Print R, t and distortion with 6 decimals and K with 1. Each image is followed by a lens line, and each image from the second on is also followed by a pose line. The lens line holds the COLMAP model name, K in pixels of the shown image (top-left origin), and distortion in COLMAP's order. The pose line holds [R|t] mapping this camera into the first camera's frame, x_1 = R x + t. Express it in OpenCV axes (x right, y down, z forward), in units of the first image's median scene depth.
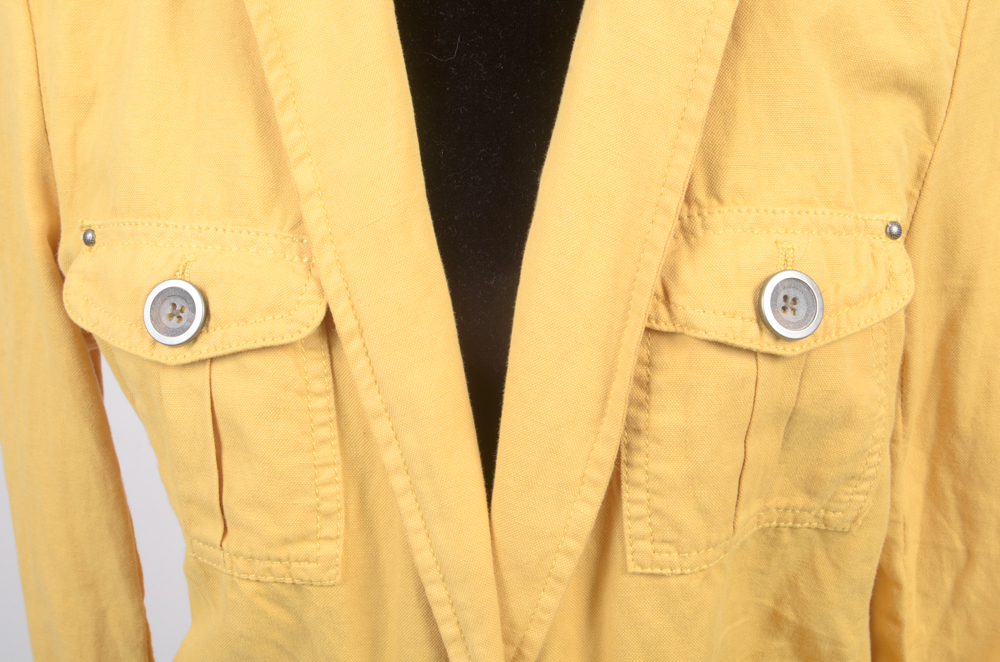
lens RADIAL K [[1279.5, 0, 493.6], [0, 1279.5, 336.5], [0, 0, 1]] dist [-0.010408, 0.054295]
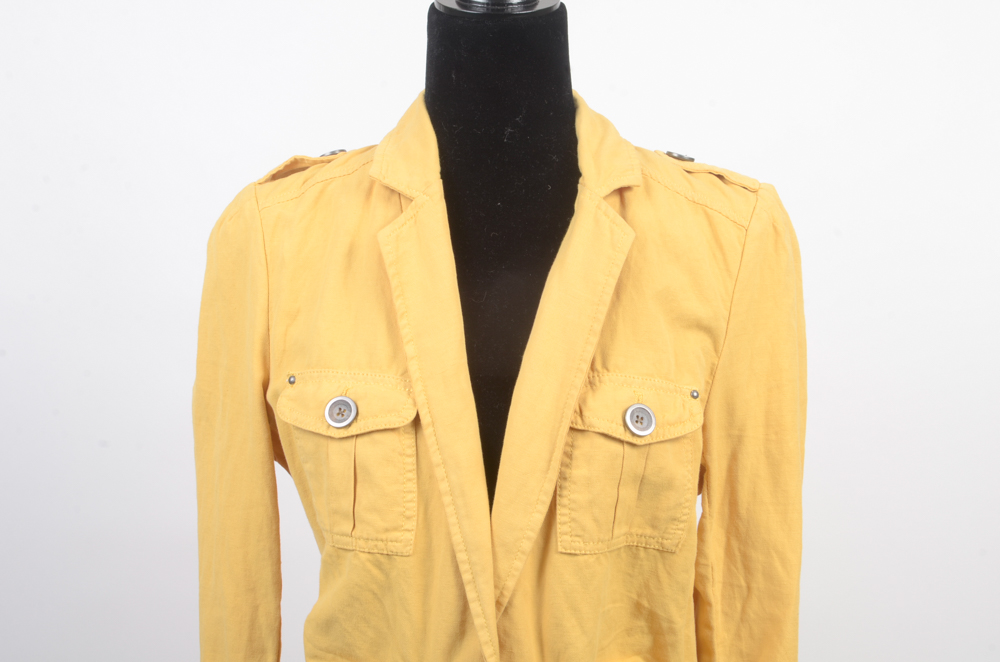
lens RADIAL K [[1279.5, 0, 493.6], [0, 1279.5, 336.5], [0, 0, 1]] dist [-0.010408, 0.054295]
pose [[0.998124, 0.056834, 0.022752, -0.060177], [-0.049320, 0.966692, -0.251147, 0.366139], [-0.036268, 0.249554, 0.967682, -1.013064]]
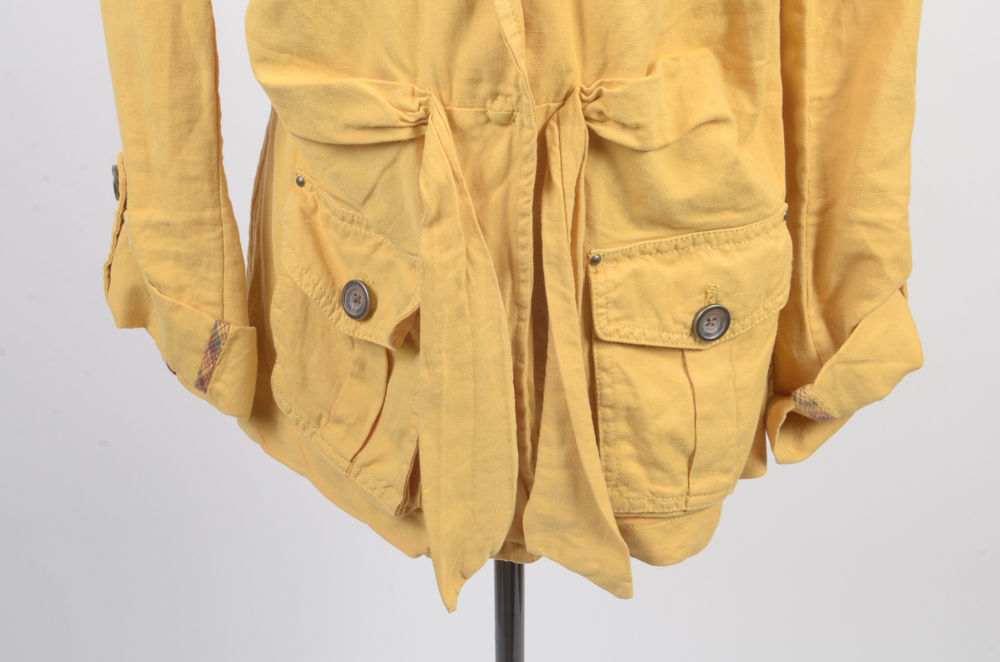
lens RADIAL K [[1279.5, 0, 493.6], [0, 1279.5, 336.5], [0, 0, 1]] dist [-0.010408, 0.054295]
pose [[0.997805, 0.004230, 0.066091, -0.103085], [-0.011264, 0.994257, 0.106421, 0.523983], [-0.065261, -0.106932, 0.992122, -0.388637]]
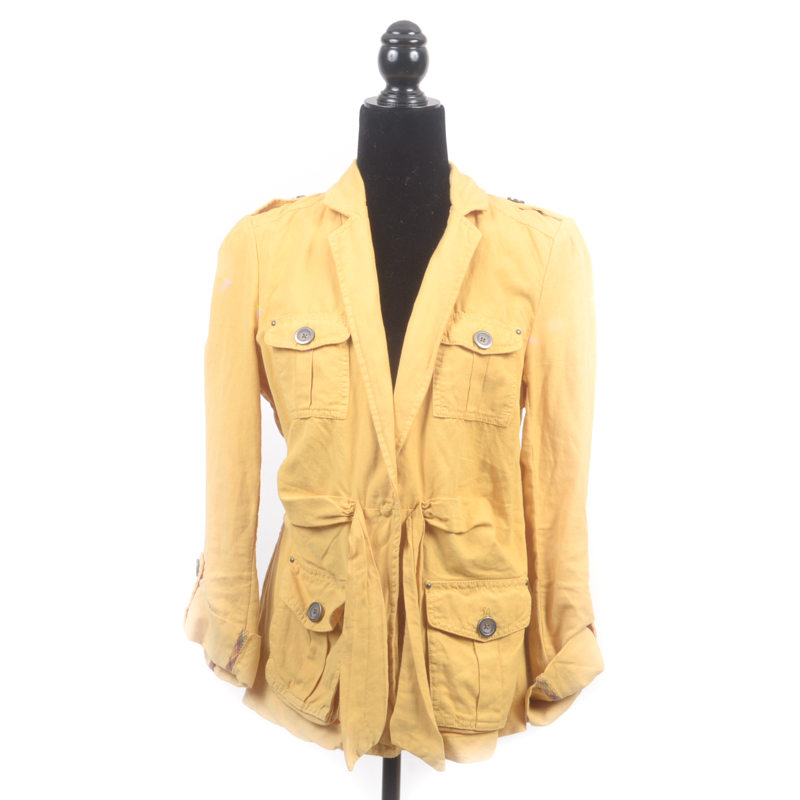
lens RADIAL K [[1355.3, 0, 400.0], [0, 1355.3, 400.0], [0, 0, 1]] dist [-0.030968, -0.027005]
pose [[0.997434, 0.071186, 0.007563, -0.011498], [-0.063867, 0.932615, -0.355177, 1.407481], [-0.032337, 0.353782, 0.934769, -2.318700]]
